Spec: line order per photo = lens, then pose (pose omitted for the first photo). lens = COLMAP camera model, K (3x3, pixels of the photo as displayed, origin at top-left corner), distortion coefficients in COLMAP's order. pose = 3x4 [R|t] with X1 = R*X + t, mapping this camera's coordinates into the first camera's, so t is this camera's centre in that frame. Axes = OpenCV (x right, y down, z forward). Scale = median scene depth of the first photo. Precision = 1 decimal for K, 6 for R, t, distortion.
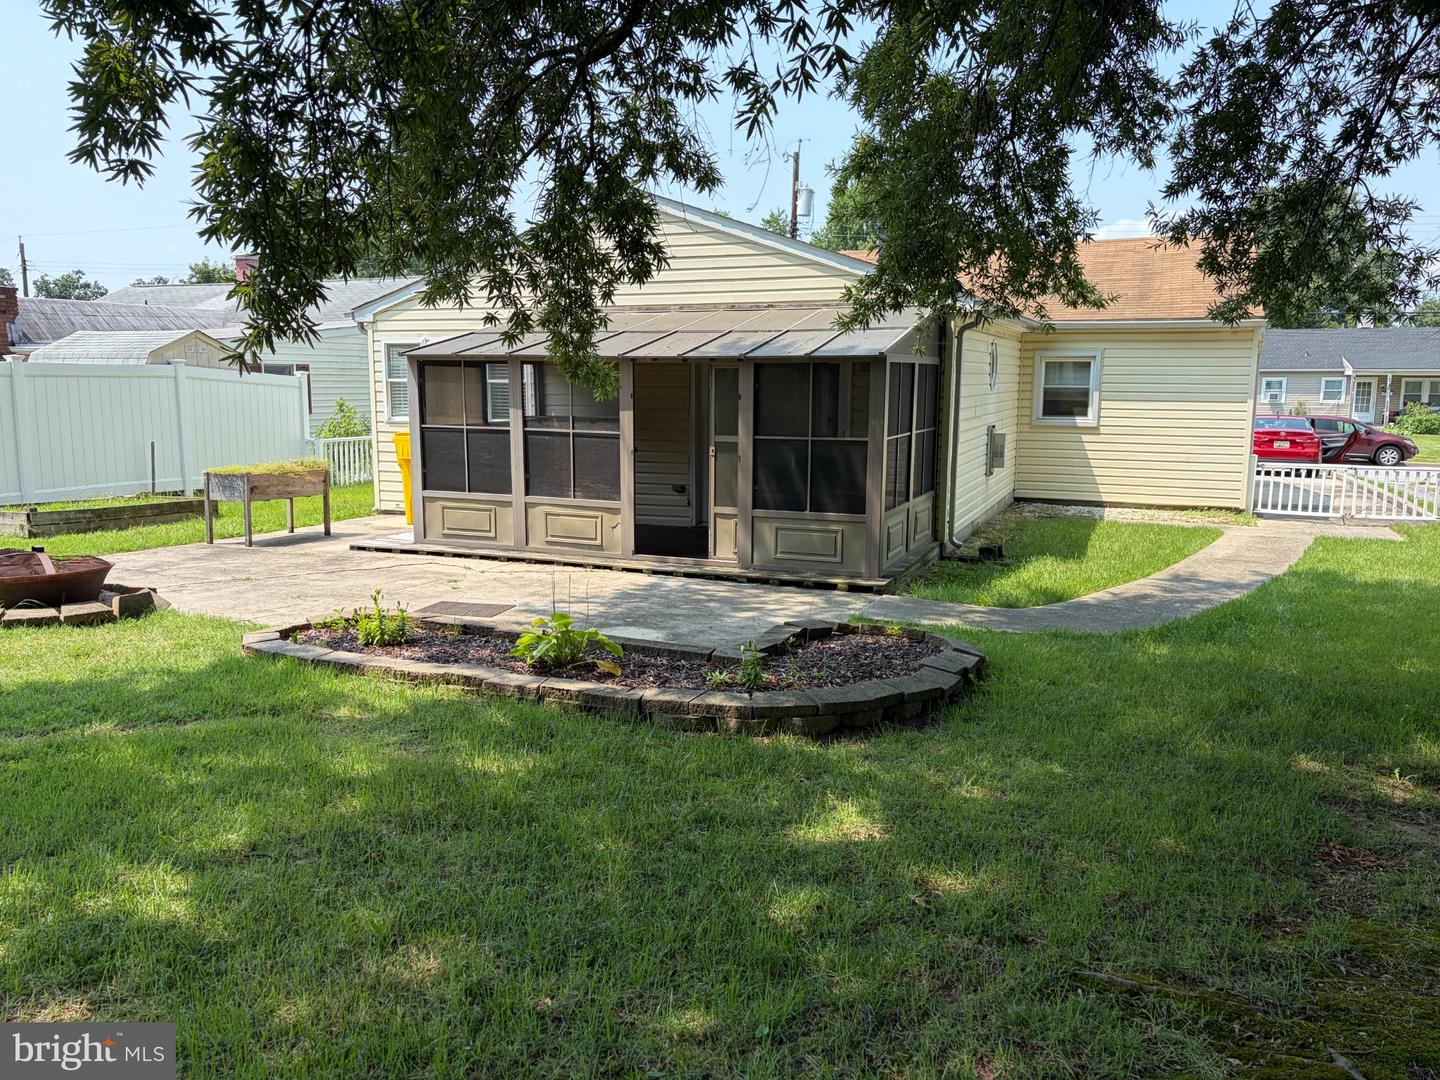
lens RADIAL K [[1089.1, 0, 720.1], [0, 1089.1, 540.9], [0, 0, 1]] dist [-0.004330, -0.001083]
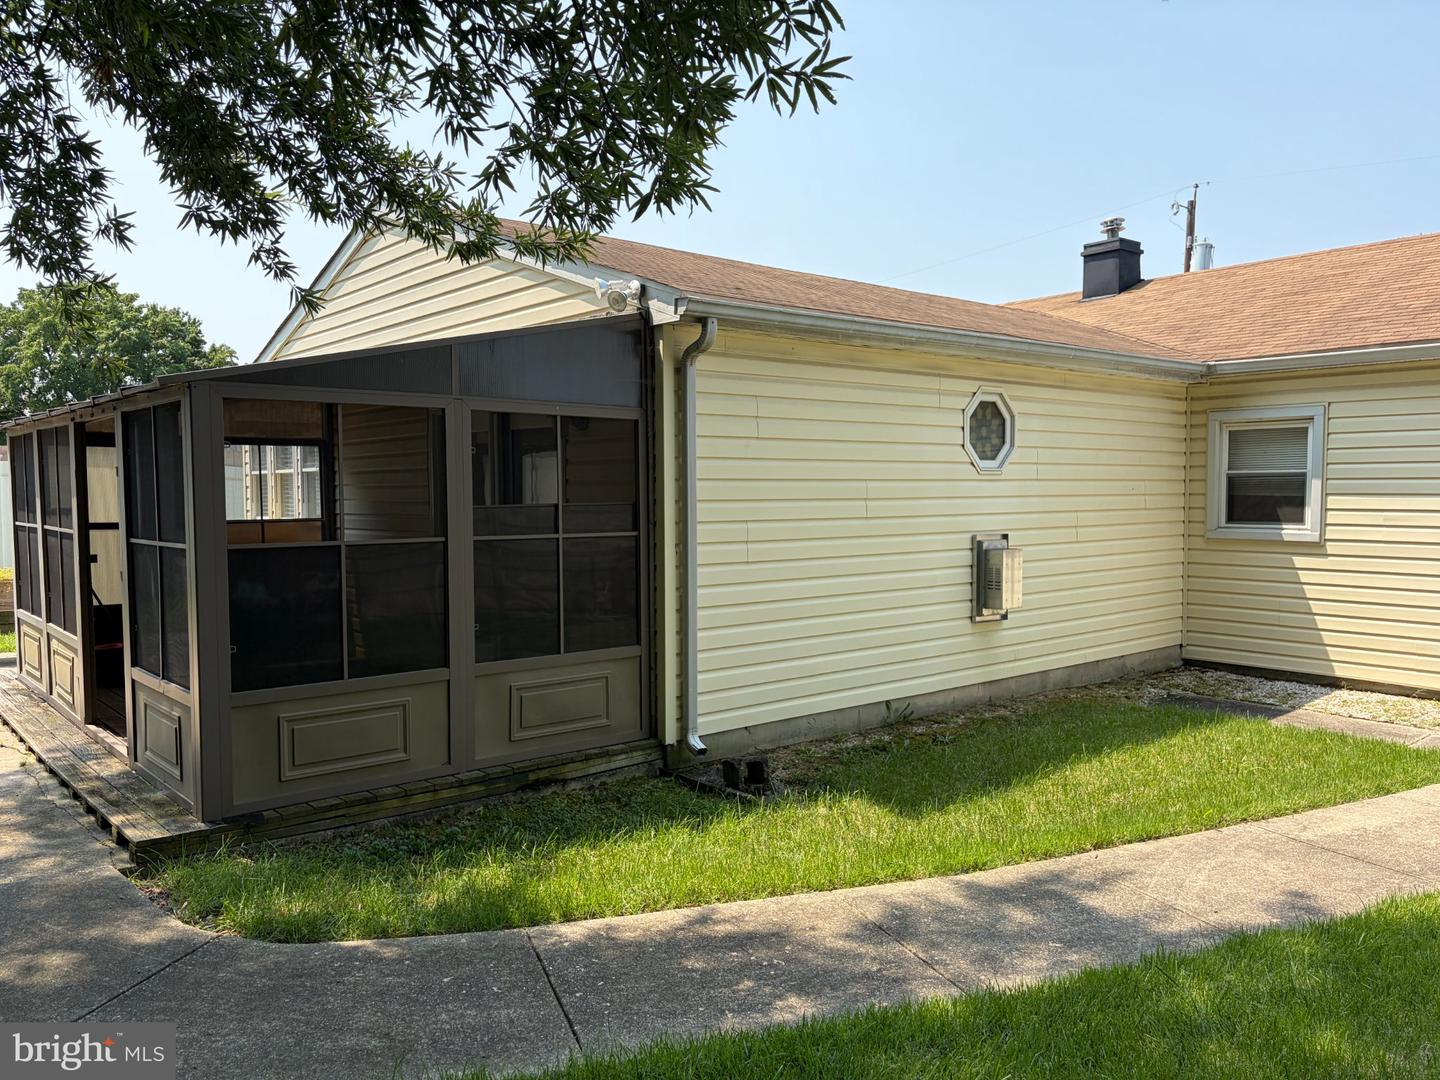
lens RADIAL K [[1089.1, 0, 719.4], [0, 1089.1, 543.2], [0, 0, 1]] dist [-0.004330, -0.001083]
pose [[0.874897, 0.015833, -0.484049, 0.344732], [-0.065869, 0.994068, -0.086541, -0.035835], [0.479808, 0.107599, 0.870751, 0.367461]]
